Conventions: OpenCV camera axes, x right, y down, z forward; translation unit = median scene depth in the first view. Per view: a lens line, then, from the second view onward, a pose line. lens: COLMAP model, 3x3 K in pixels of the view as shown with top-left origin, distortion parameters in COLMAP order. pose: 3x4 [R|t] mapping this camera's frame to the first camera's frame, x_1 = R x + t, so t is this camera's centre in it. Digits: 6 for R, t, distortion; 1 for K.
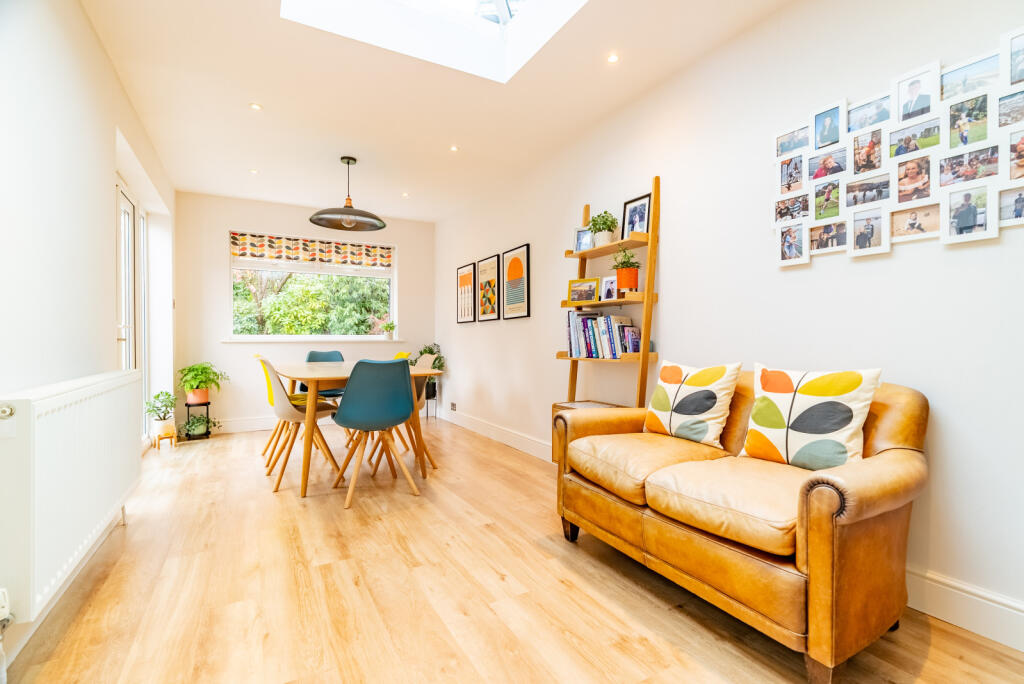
lens RADIAL K [[470.3, 0, 512.0], [0, 470.3, 342.0], [0, 0, 1]] dist [0.000061, 0.000539]
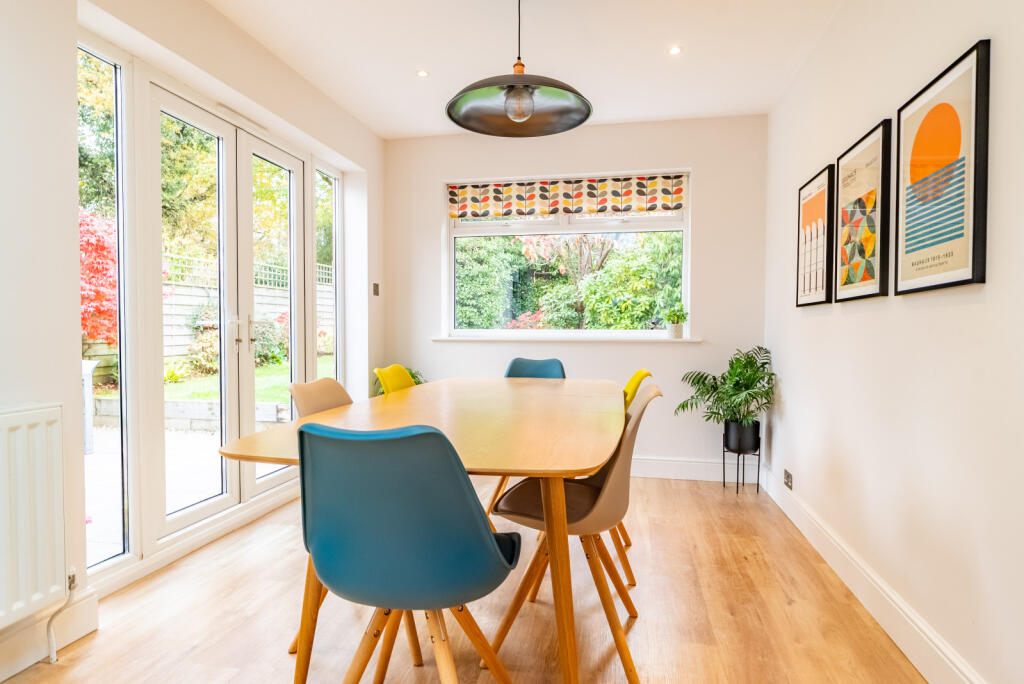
lens RADIAL K [[561.3, 0, 512.0], [0, 561.3, 342.0], [0, 0, 1]] dist [0.003430, 0.000967]
pose [[0.756680, 0.021382, -0.653435, 0.034189], [-0.007661, 0.999686, 0.023841, -0.015979], [0.653740, -0.013034, 0.756607, 0.384820]]
